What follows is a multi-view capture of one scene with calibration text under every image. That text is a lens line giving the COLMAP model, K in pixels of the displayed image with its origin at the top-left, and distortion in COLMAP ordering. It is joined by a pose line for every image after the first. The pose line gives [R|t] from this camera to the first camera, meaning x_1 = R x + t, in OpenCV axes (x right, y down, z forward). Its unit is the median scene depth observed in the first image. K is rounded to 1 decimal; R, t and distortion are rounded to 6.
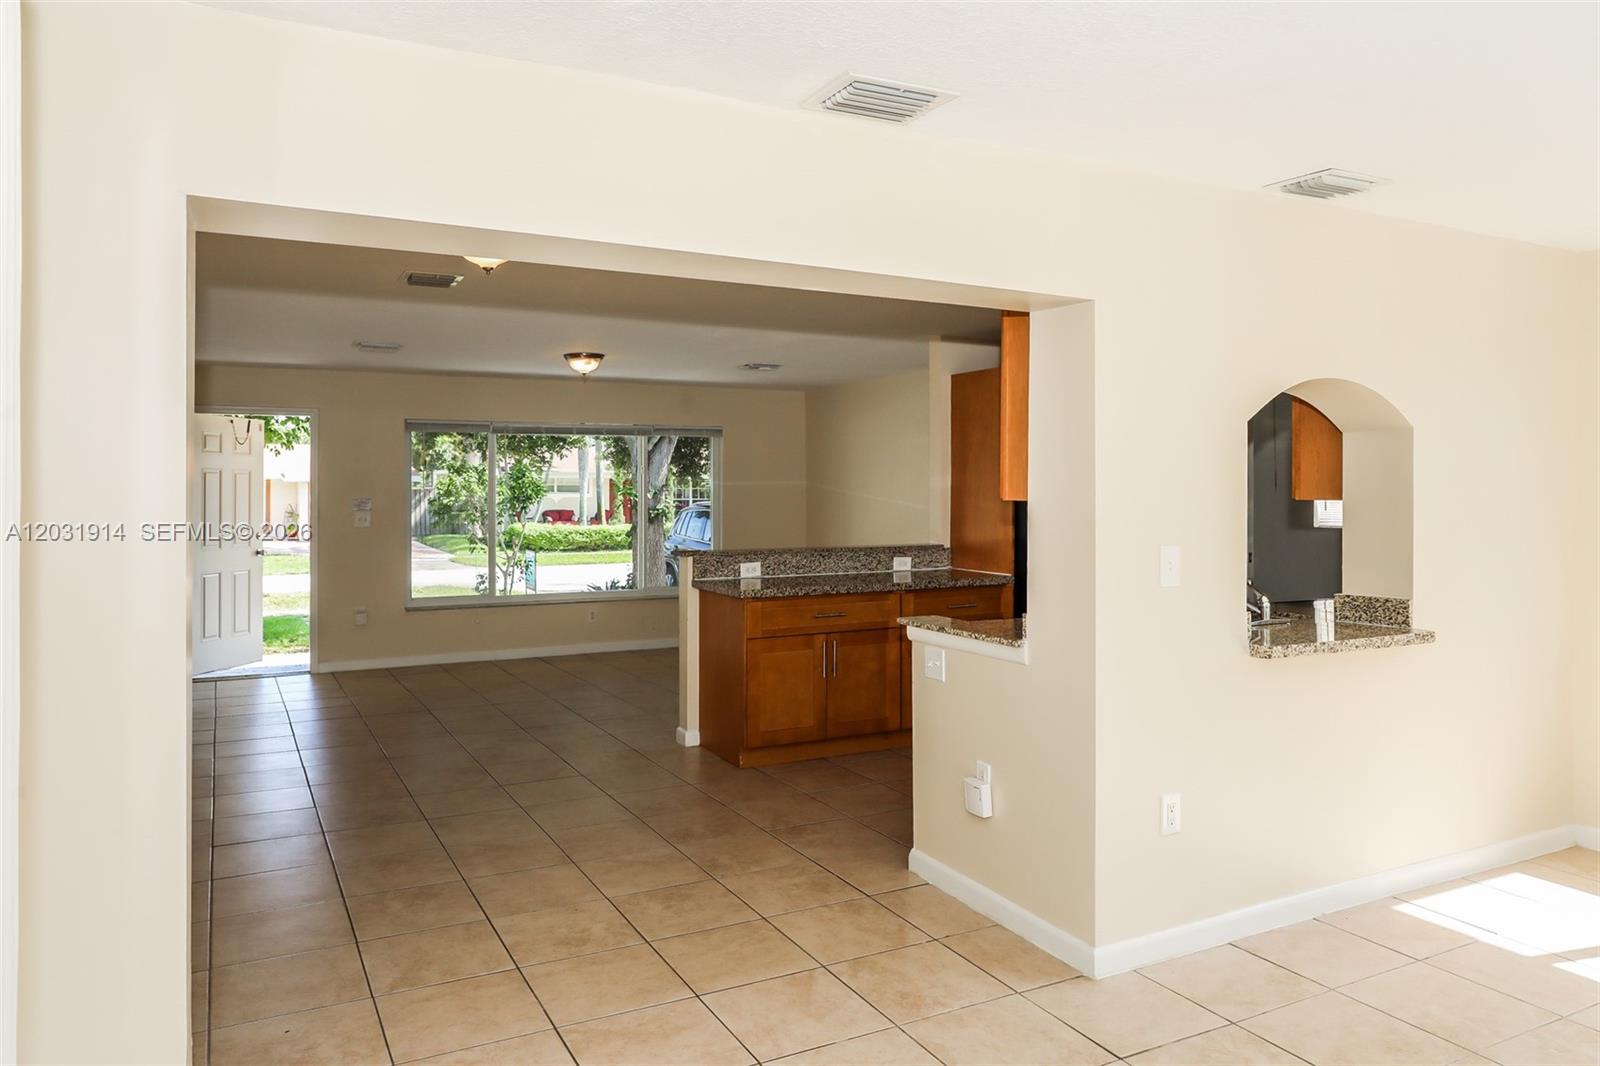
lens RADIAL K [[1105.5, 0, 802.1], [0, 1105.5, 505.2], [0, 0, 1]] dist [-0.006050, -0.001763]
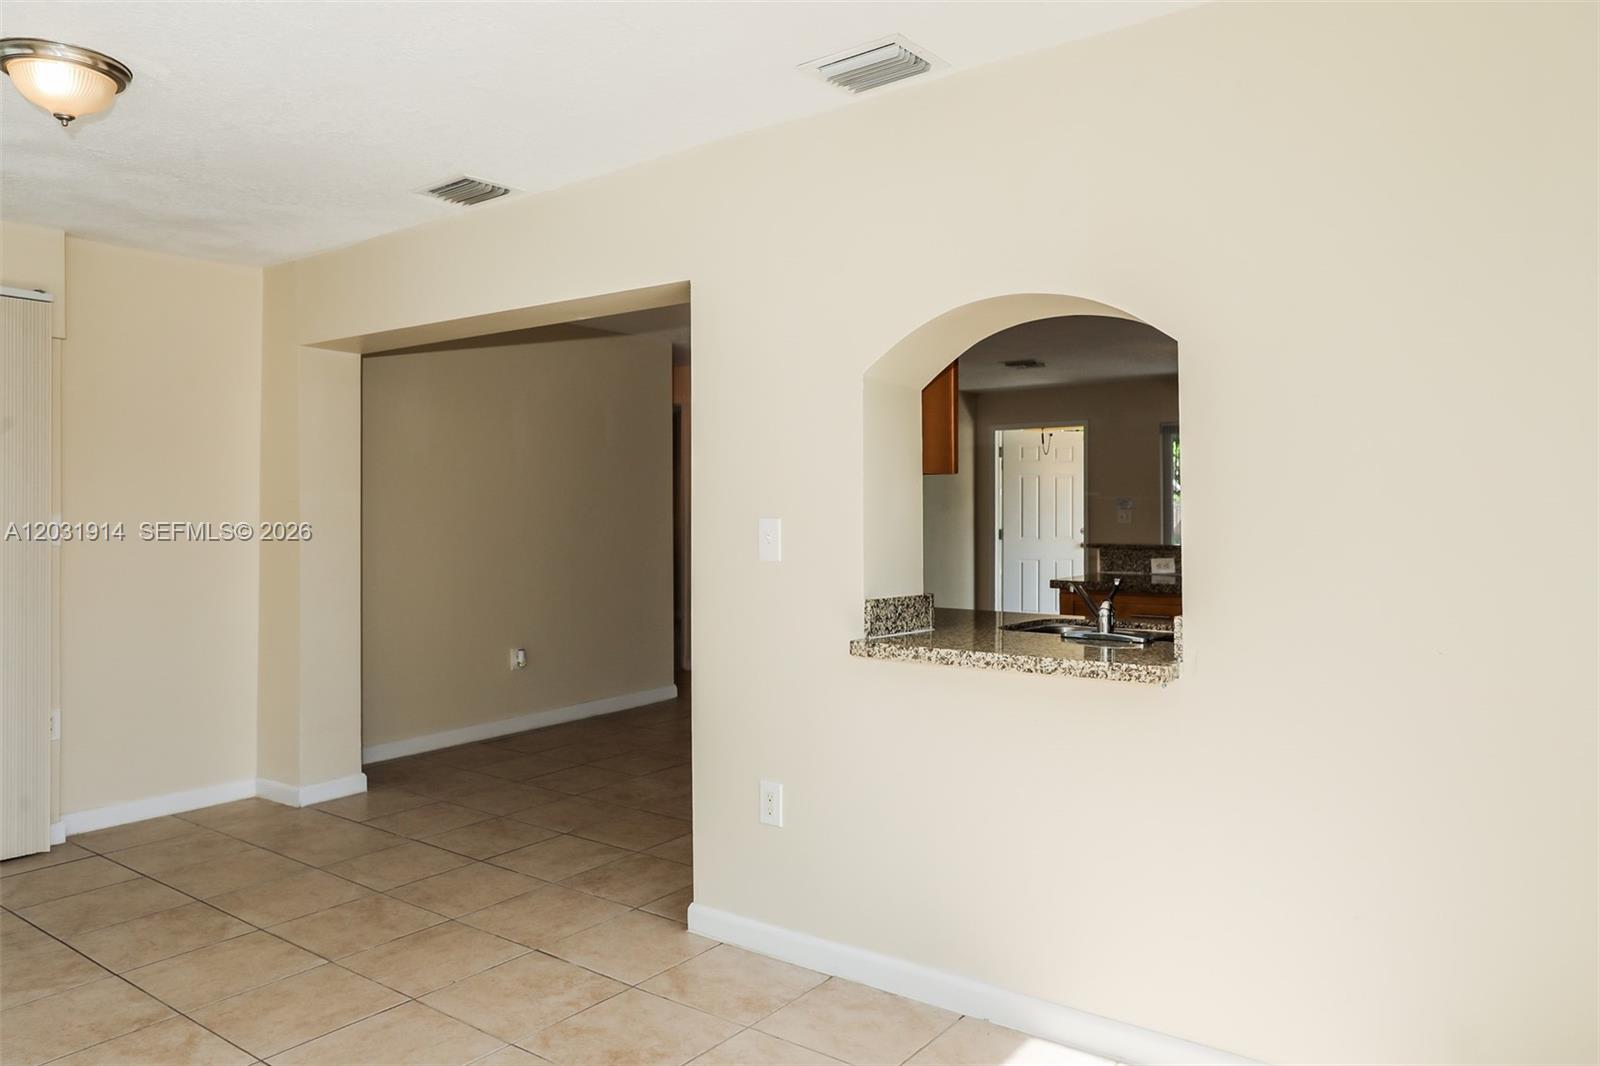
lens RADIAL K [[1107.5, 0, 800.0], [0, 1107.5, 533.0], [0, 0, 1]] dist [-0.013685, 0.000926]
pose [[0.416440, 0.018761, -0.908969, 1.109732], [-0.008742, 0.999823, 0.016631, 0.031598], [0.909121, 0.001020, 0.416531, 0.586055]]
